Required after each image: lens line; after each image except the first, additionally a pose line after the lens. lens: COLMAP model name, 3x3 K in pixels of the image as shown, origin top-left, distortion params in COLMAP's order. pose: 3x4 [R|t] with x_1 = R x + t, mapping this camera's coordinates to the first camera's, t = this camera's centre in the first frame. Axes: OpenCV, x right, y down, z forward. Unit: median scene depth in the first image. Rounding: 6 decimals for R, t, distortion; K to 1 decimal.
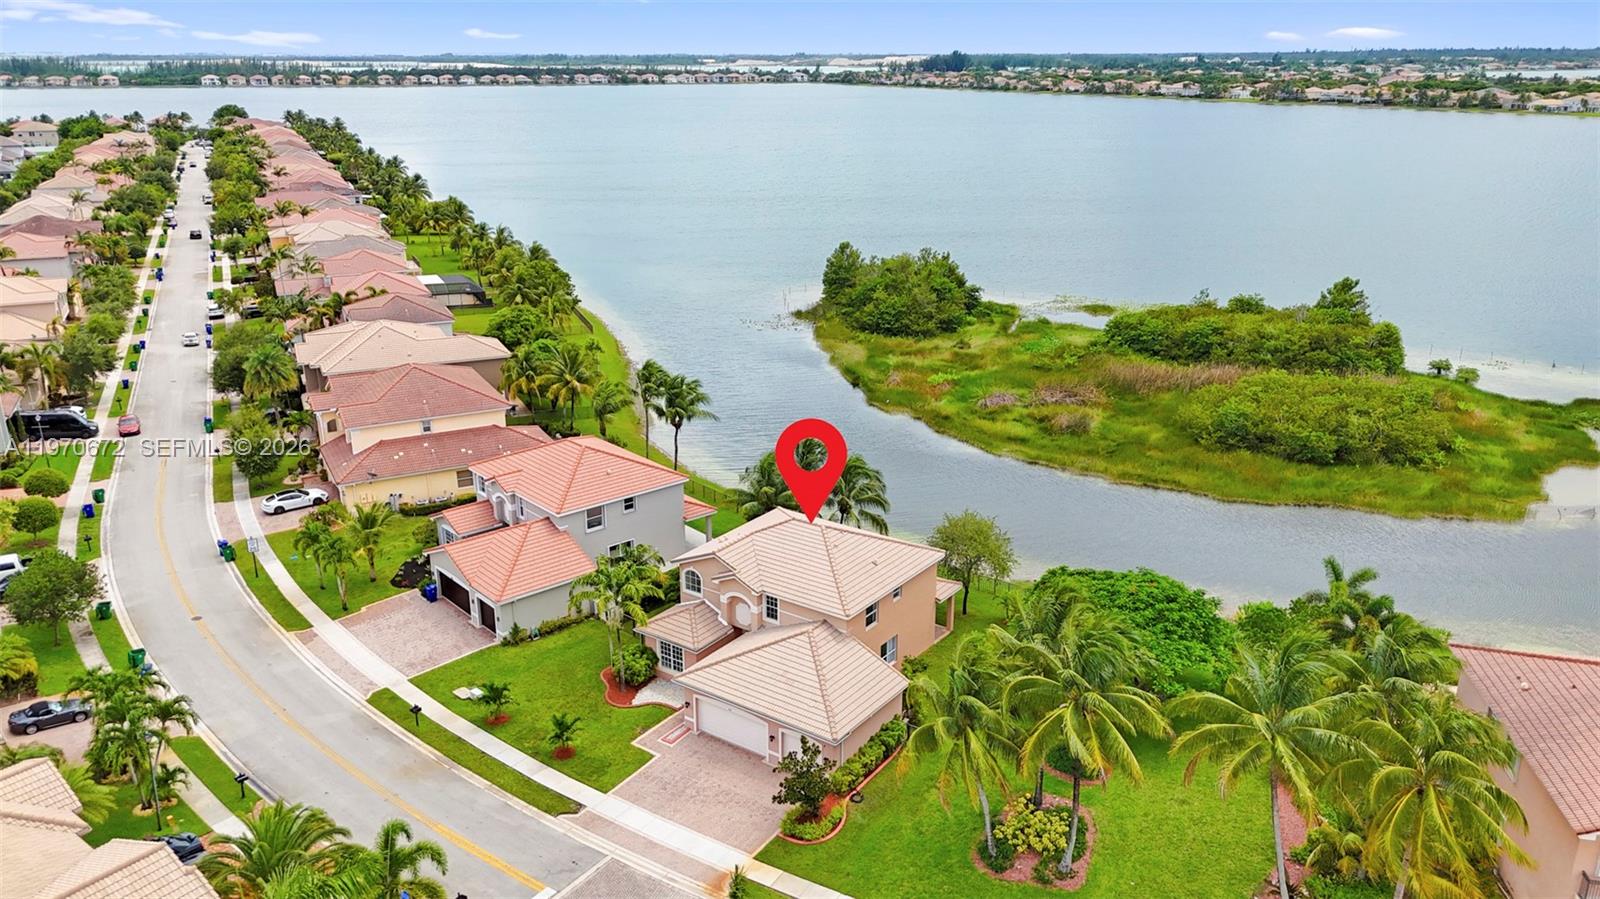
lens RADIAL K [[1165.7, 0, 794.3], [0, 1165.7, 460.1], [0, 0, 1]] dist [0.024366, -0.020780]
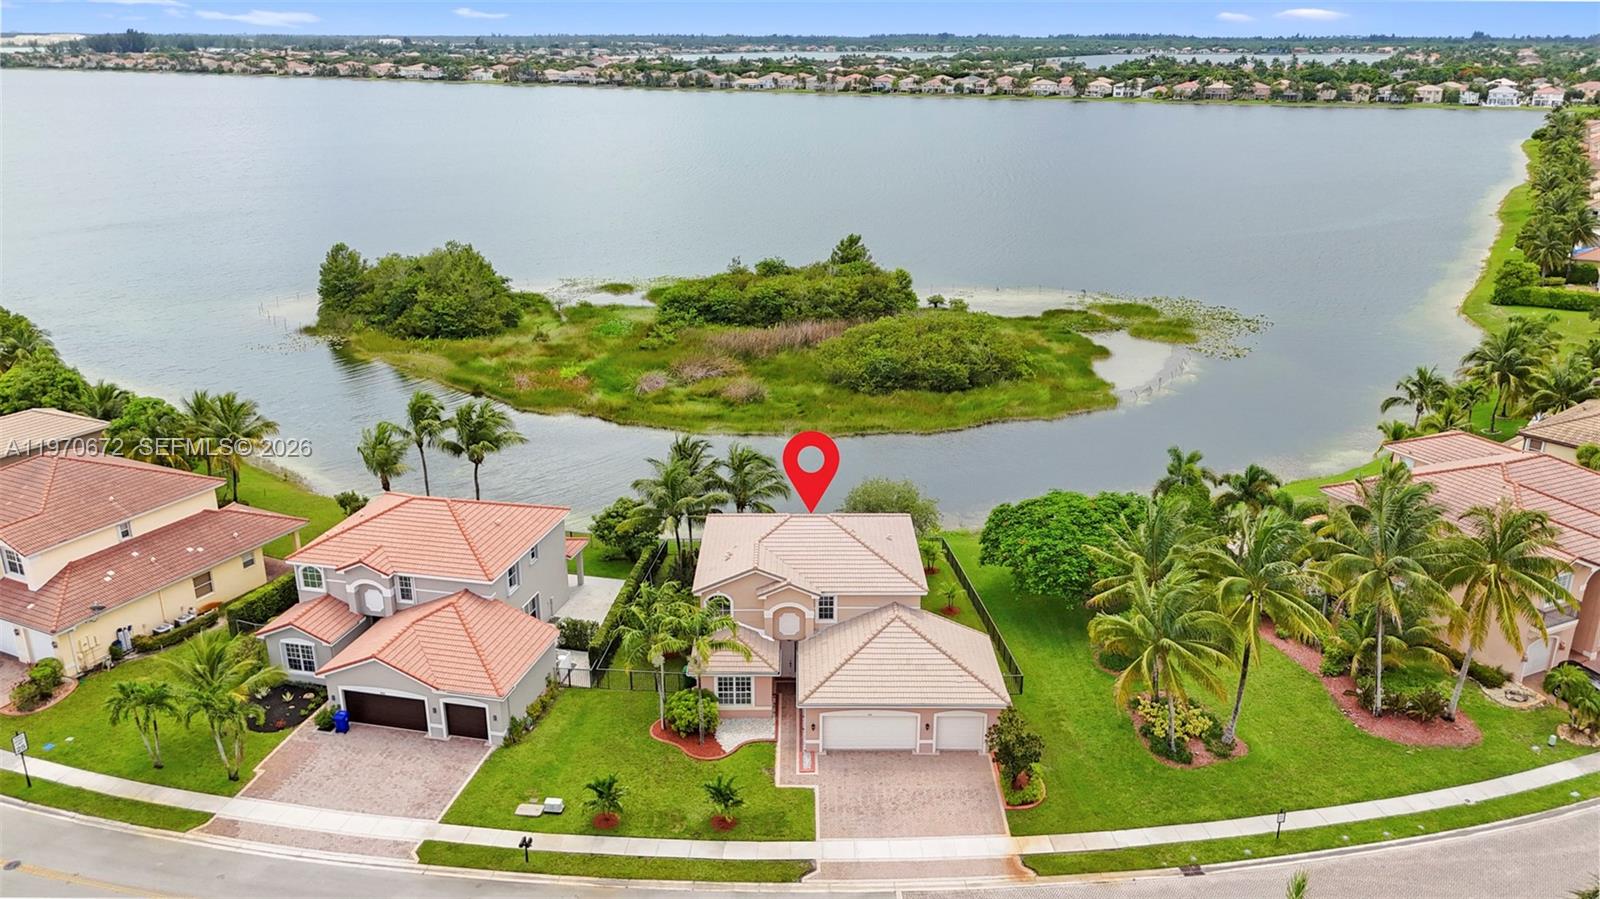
lens RADIAL K [[1165.7, 0, 794.6], [0, 1165.7, 441.1], [0, 0, 1]] dist [0.024366, -0.020780]
pose [[0.808029, -0.185693, 0.559113, -0.385769], [0.186164, 0.980880, 0.056726, -0.048454], [-0.558956, 0.058250, 0.827149, 0.139384]]
